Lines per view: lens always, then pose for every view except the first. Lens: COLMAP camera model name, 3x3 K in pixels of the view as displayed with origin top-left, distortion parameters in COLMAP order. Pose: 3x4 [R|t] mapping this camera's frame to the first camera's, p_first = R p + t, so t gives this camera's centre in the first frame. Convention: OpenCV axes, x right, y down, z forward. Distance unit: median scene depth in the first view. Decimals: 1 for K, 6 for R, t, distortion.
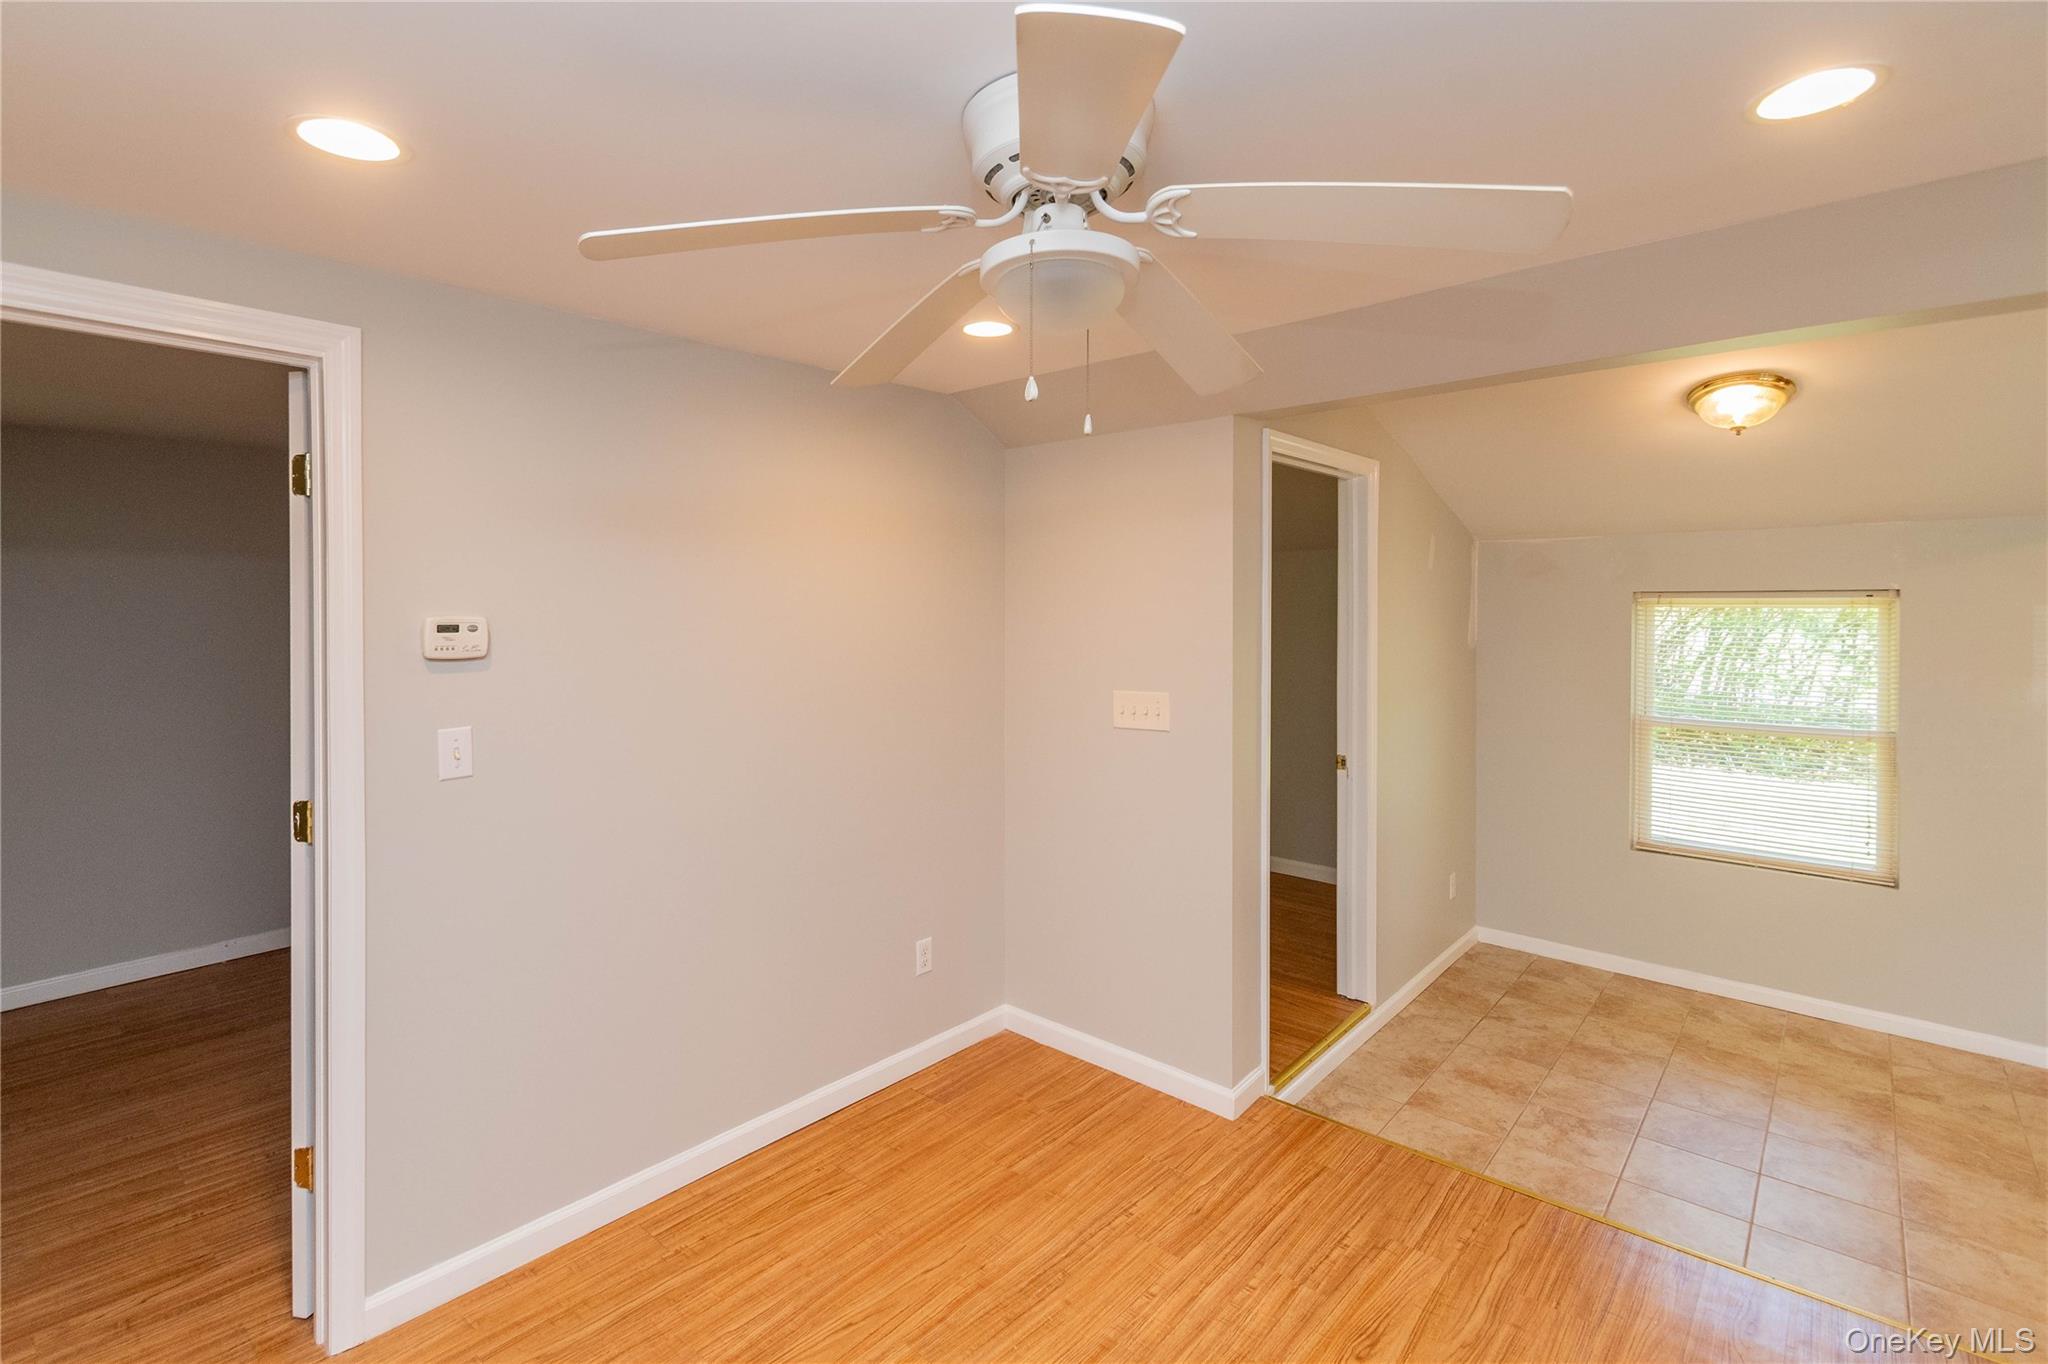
lens RADIAL K [[943.1, 0, 991.5], [0, 943.1, 609.9], [0, 0, 1]] dist [0.014937, -0.005789]
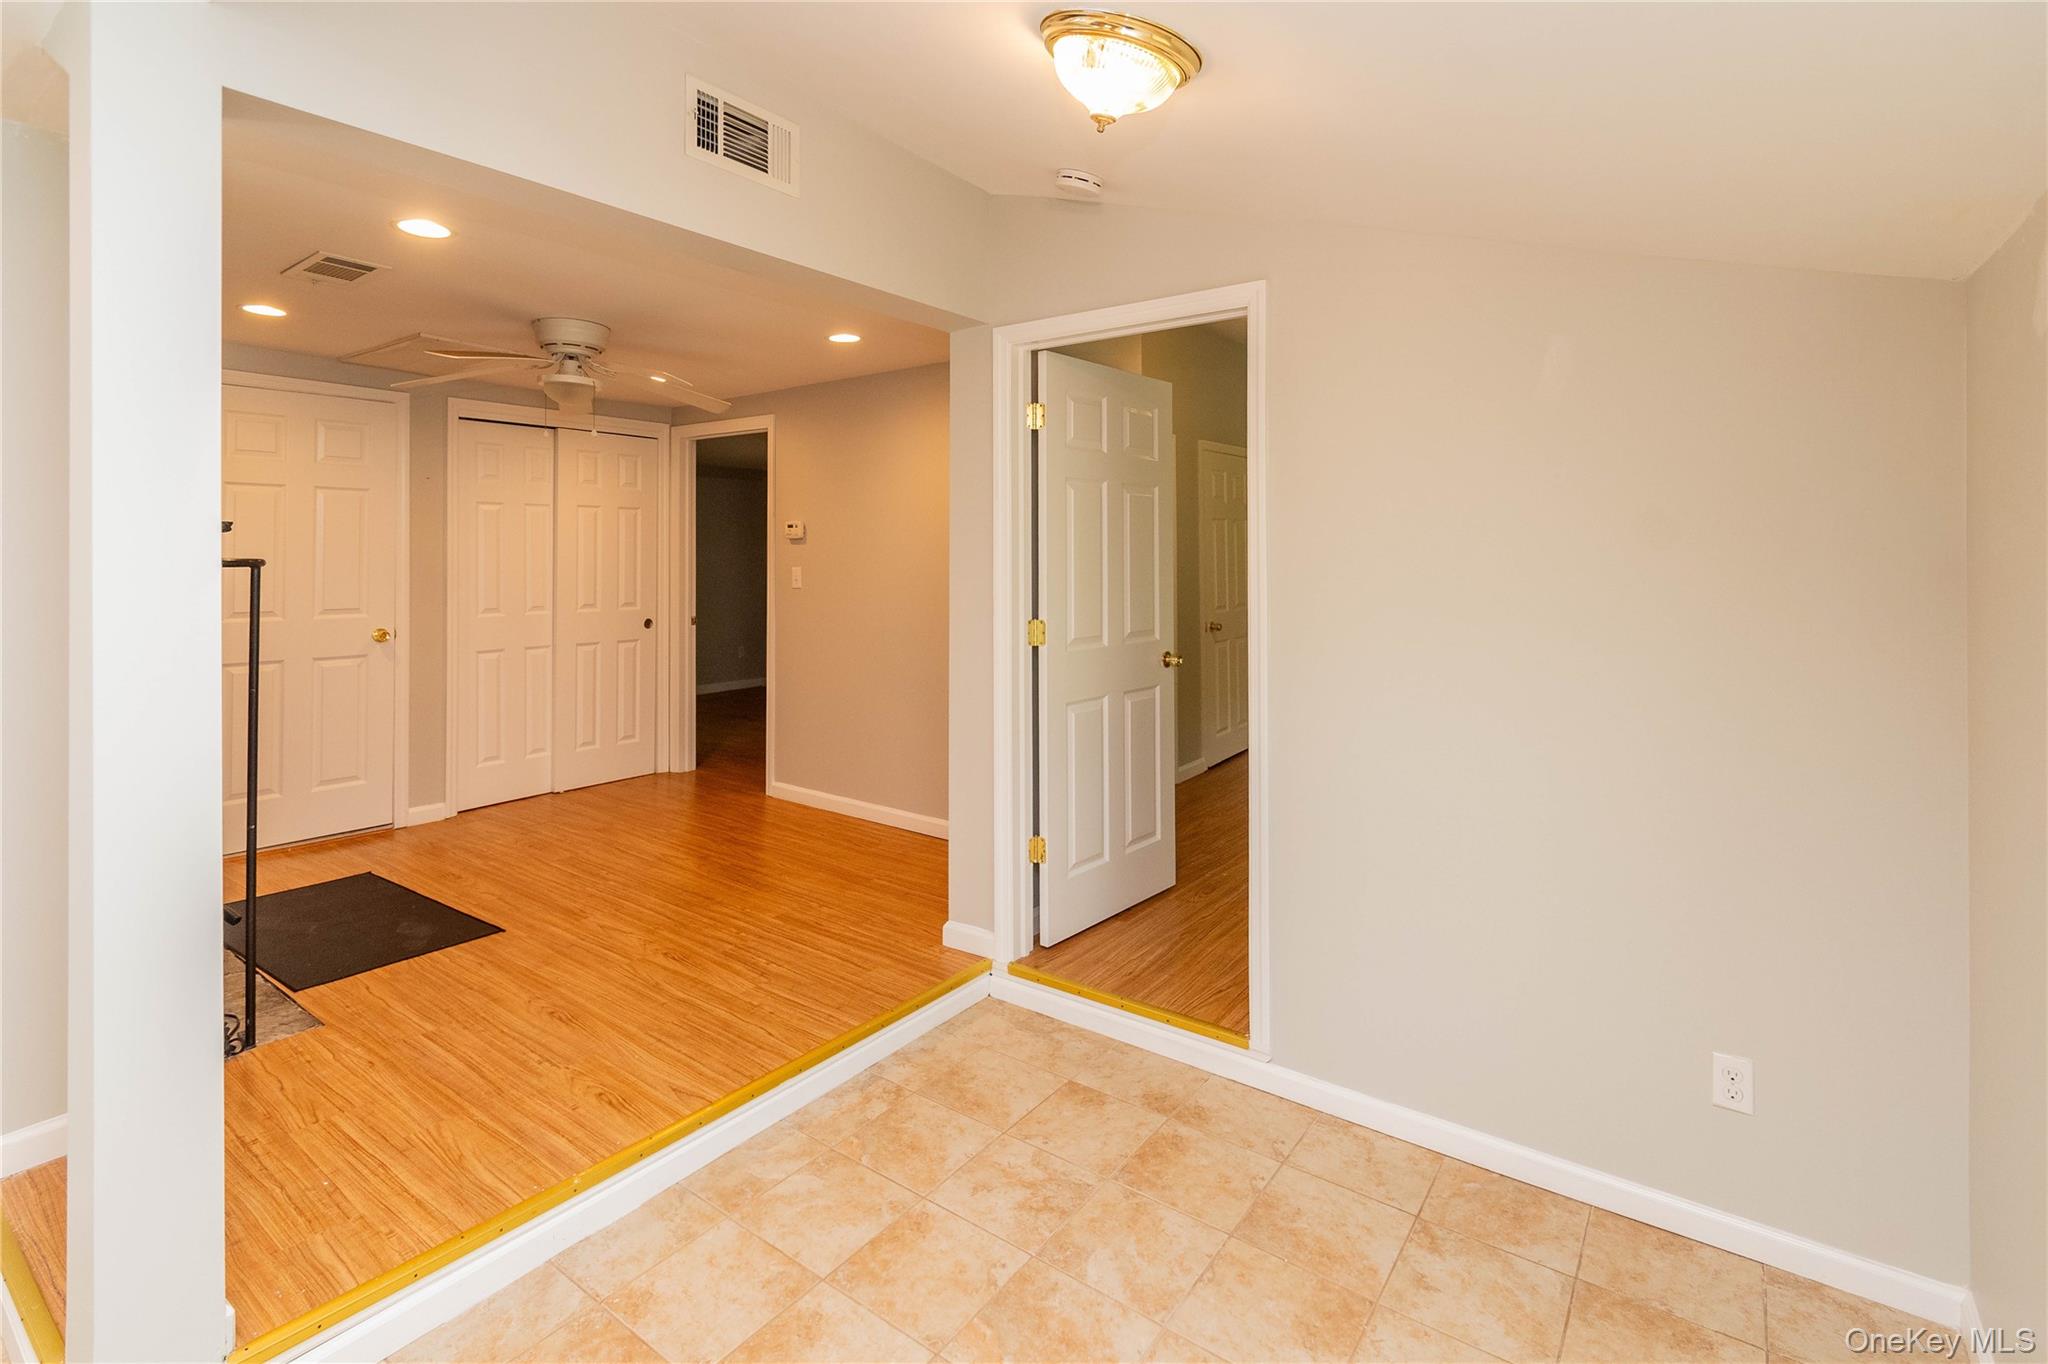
lens RADIAL K [[943.1, 0, 1014.9], [0, 943.1, 563.2], [0, 0, 1]] dist [0.014937, -0.005789]
pose [[0.103778, 0.007035, -0.994576, 1.245482], [0.000045, 0.999975, 0.007077, 0.063220], [0.994600, -0.000779, 0.103775, 0.861827]]
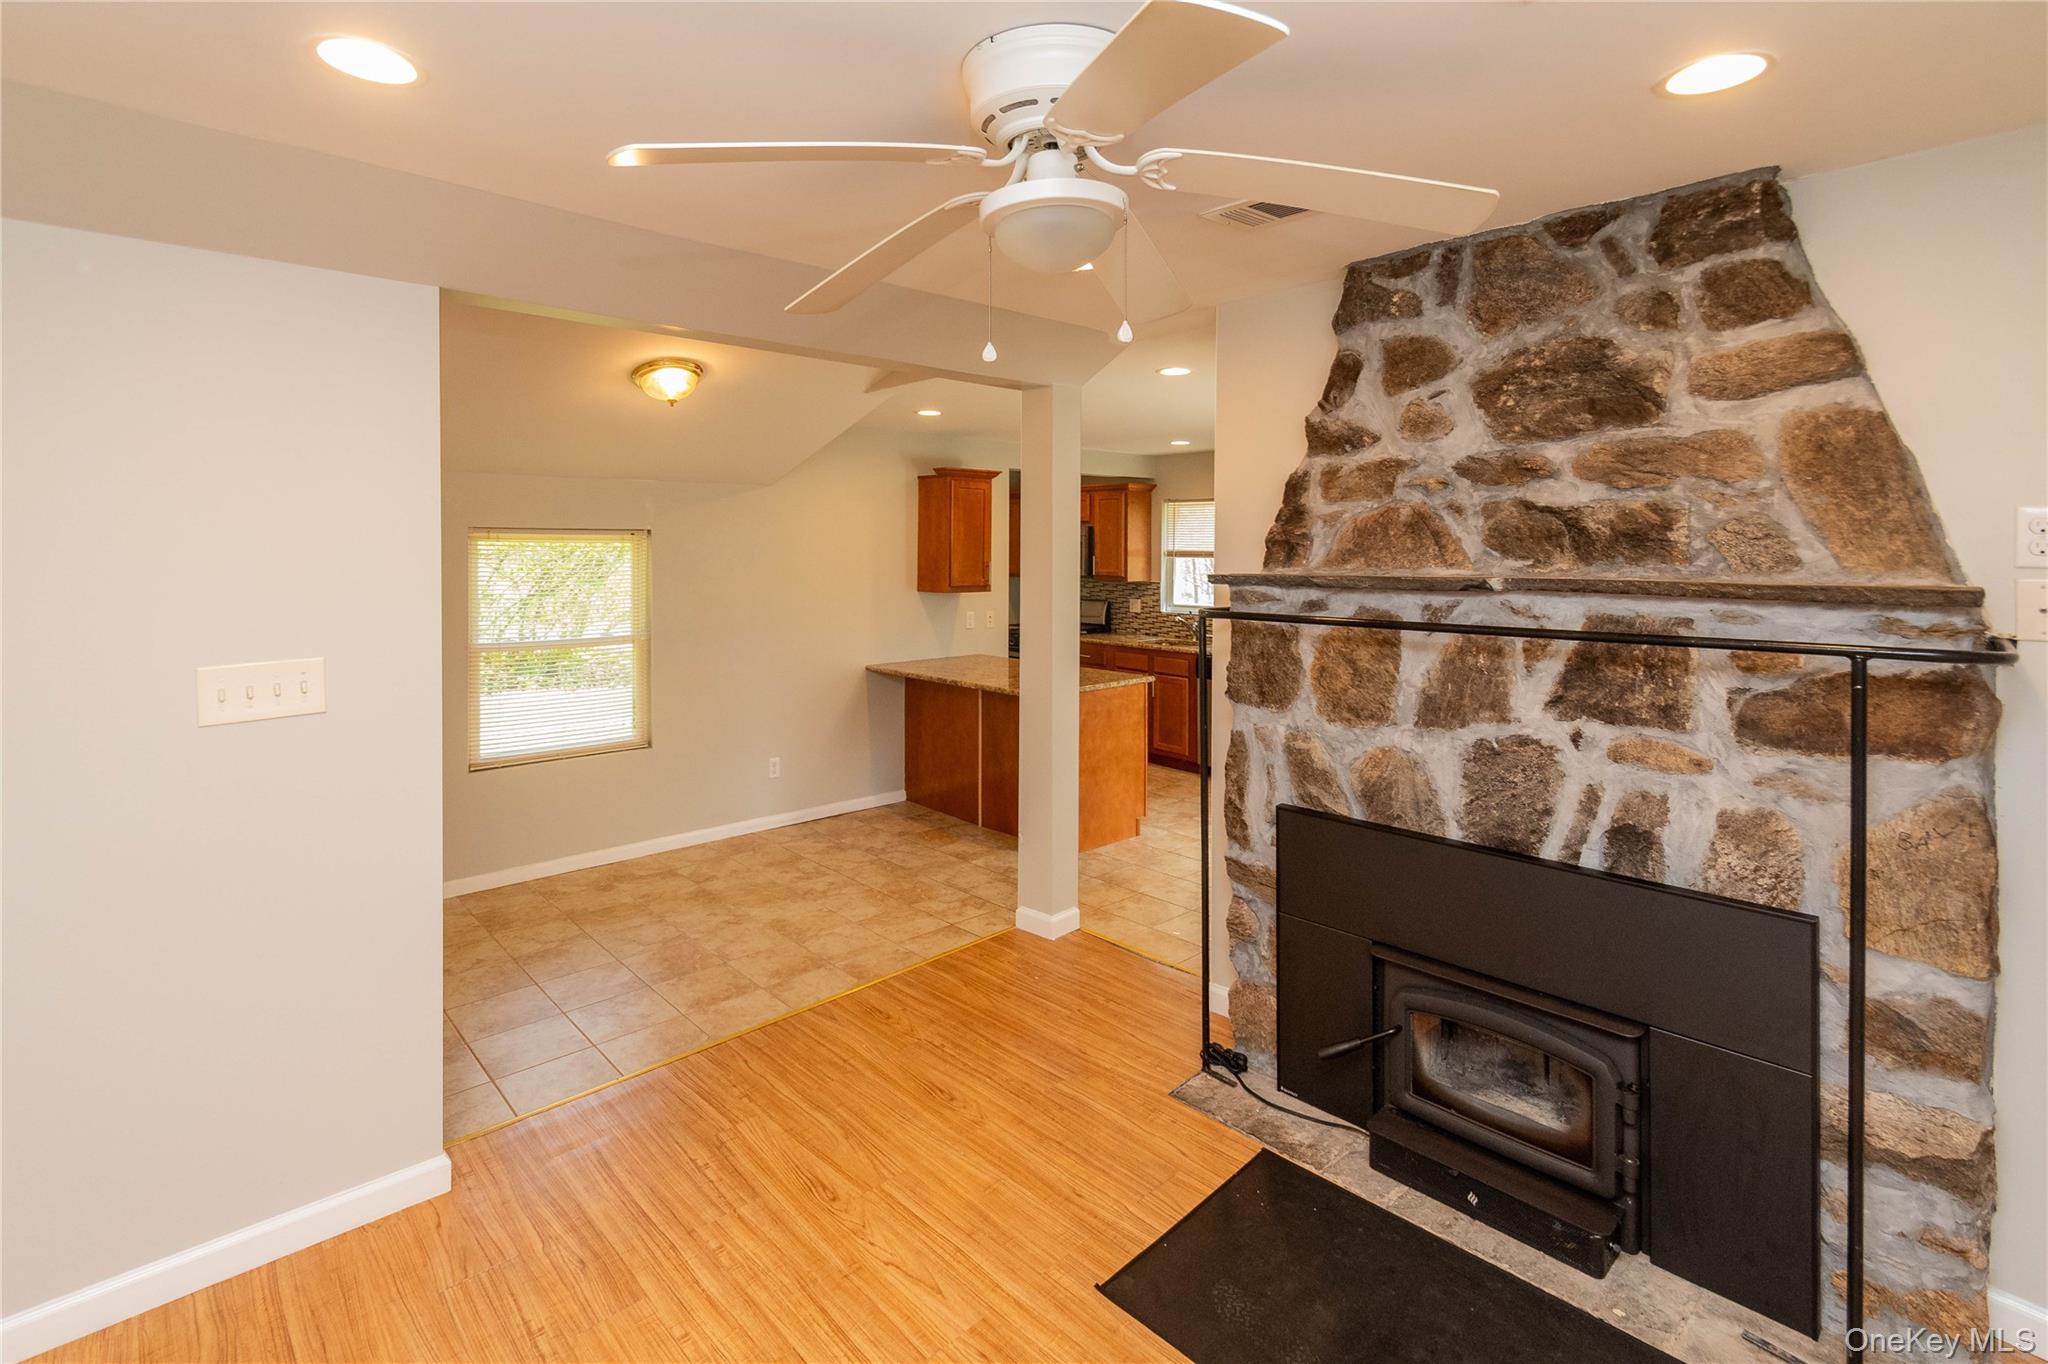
lens RADIAL K [[943.1, 0, 1027.8], [0, 943.1, 539.5], [0, 0, 1]] dist [0.014937, -0.005789]
pose [[0.079373, 0.012686, 0.996764, -0.434842], [0.001040, 0.999917, -0.012809, 0.012536], [-0.996844, 0.002054, 0.079353, 0.408375]]
